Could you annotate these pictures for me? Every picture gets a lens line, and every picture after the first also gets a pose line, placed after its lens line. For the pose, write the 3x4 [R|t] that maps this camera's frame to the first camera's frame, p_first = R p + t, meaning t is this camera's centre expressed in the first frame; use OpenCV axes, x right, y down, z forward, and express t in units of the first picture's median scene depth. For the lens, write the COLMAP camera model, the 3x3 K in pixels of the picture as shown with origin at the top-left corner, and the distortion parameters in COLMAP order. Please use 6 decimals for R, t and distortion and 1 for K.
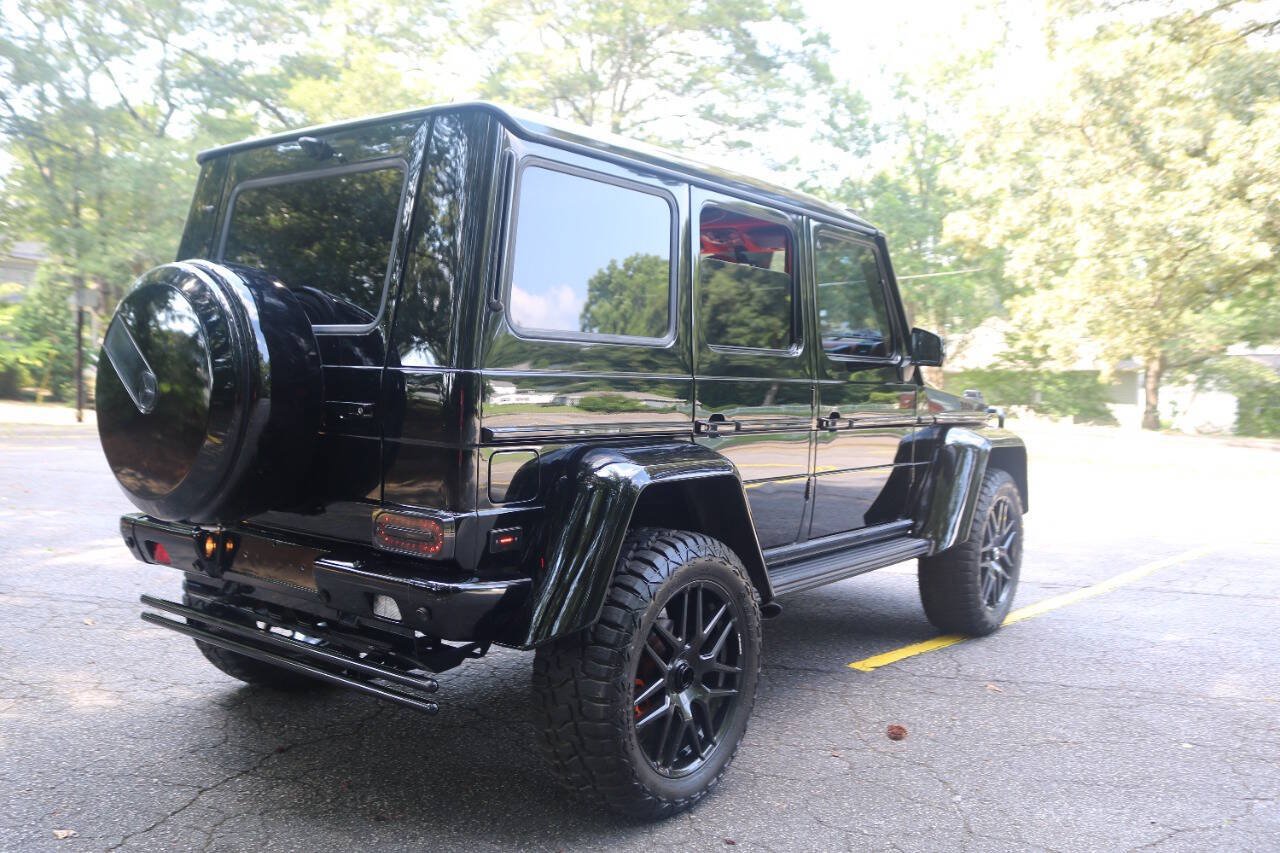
lens RADIAL K [[1117.4, 0, 636.2], [0, 1117.4, 429.0], [0, 0, 1]] dist [-0.151297, 0.124793]
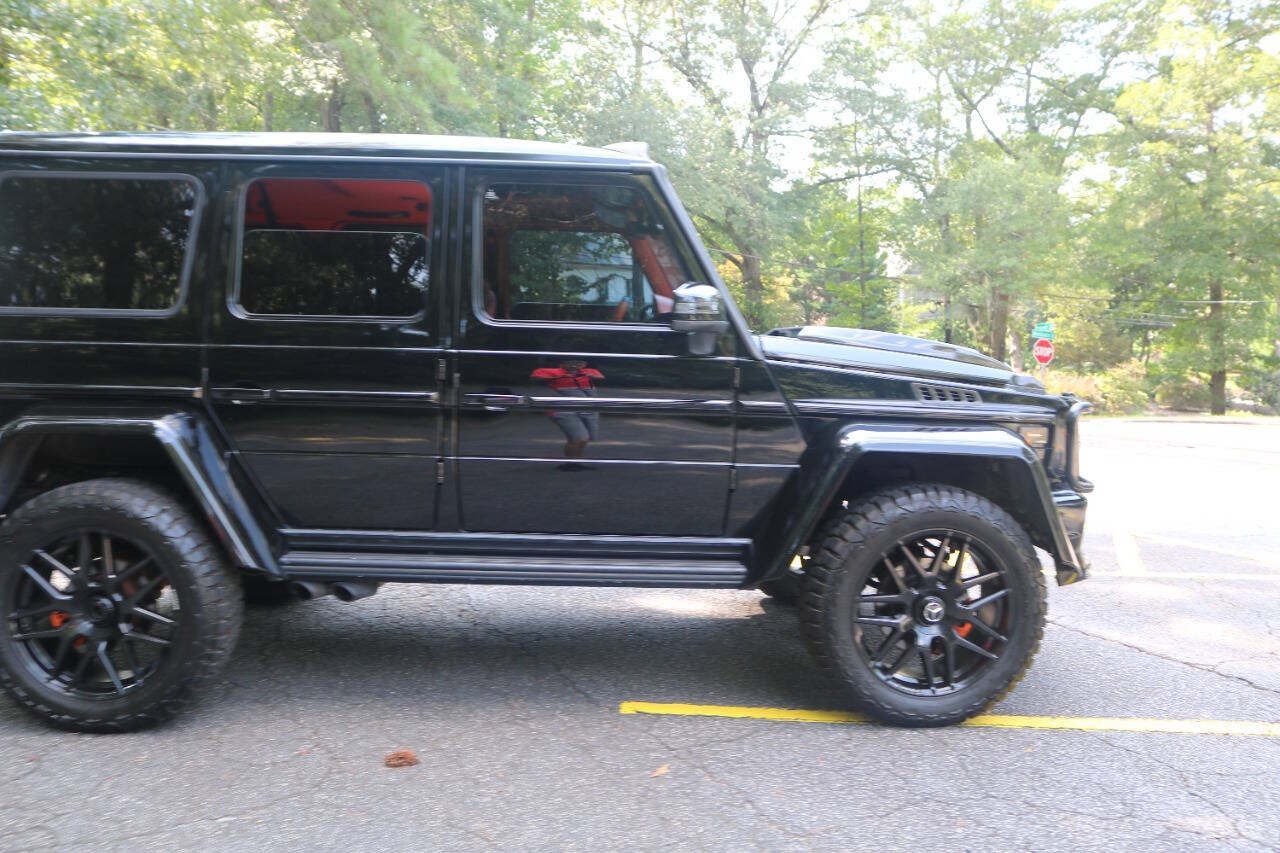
lens RADIAL K [[1049.6, 0, 636.5], [0, 1049.6, 436.8], [0, 0, 1]] dist [-0.154818, 0.116032]
pose [[0.643104, 0.046324, -0.764377, 0.689805], [-0.046830, 0.998680, 0.021124, 0.000881], [0.764346, 0.022211, 0.644424, 0.448609]]
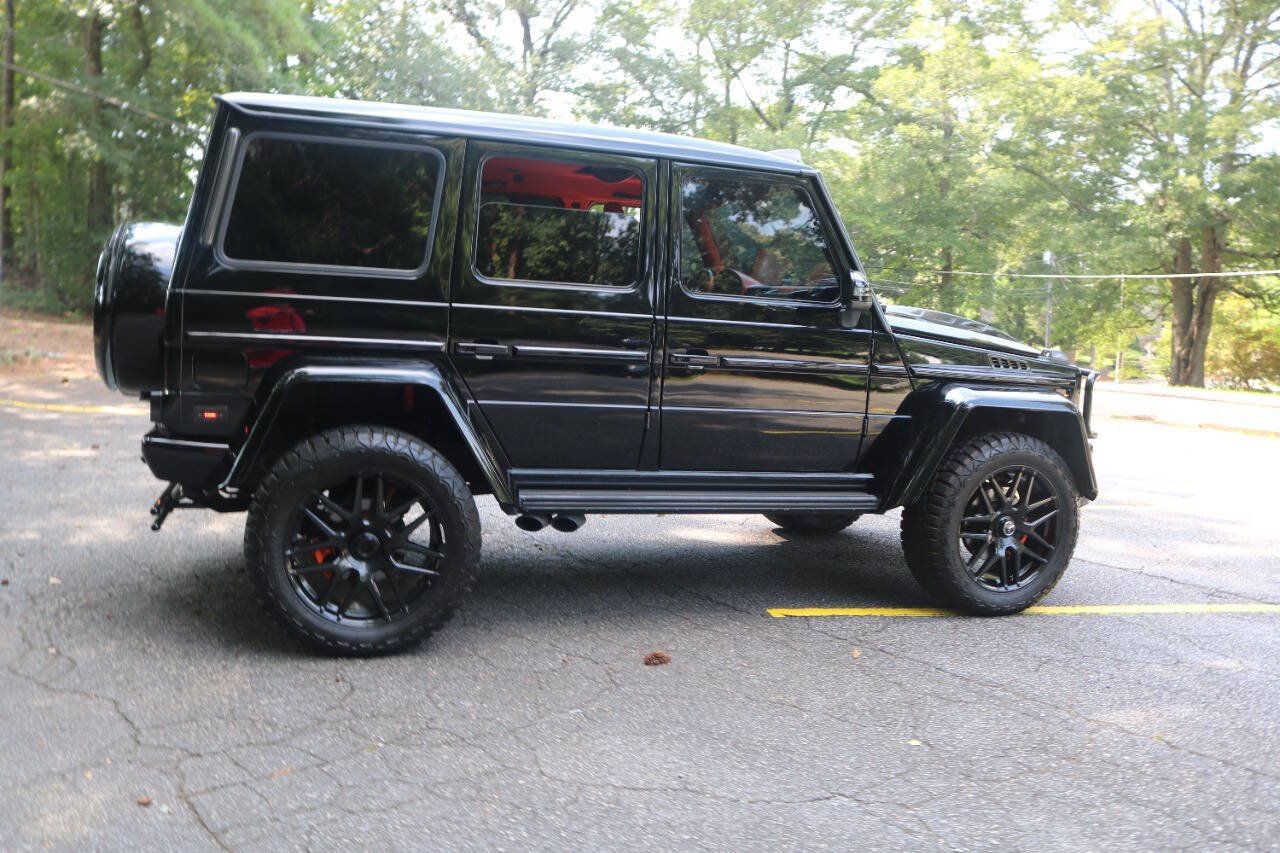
lens RADIAL K [[1053.6, 0, 633.0], [0, 1053.6, 437.6], [0, 0, 1]] dist [-0.160557, 0.123385]
pose [[0.818528, 0.083222, -0.568407, 0.548158], [-0.063835, 0.996500, 0.053976, 0.013881], [0.570909, -0.007896, 0.820975, 0.135881]]
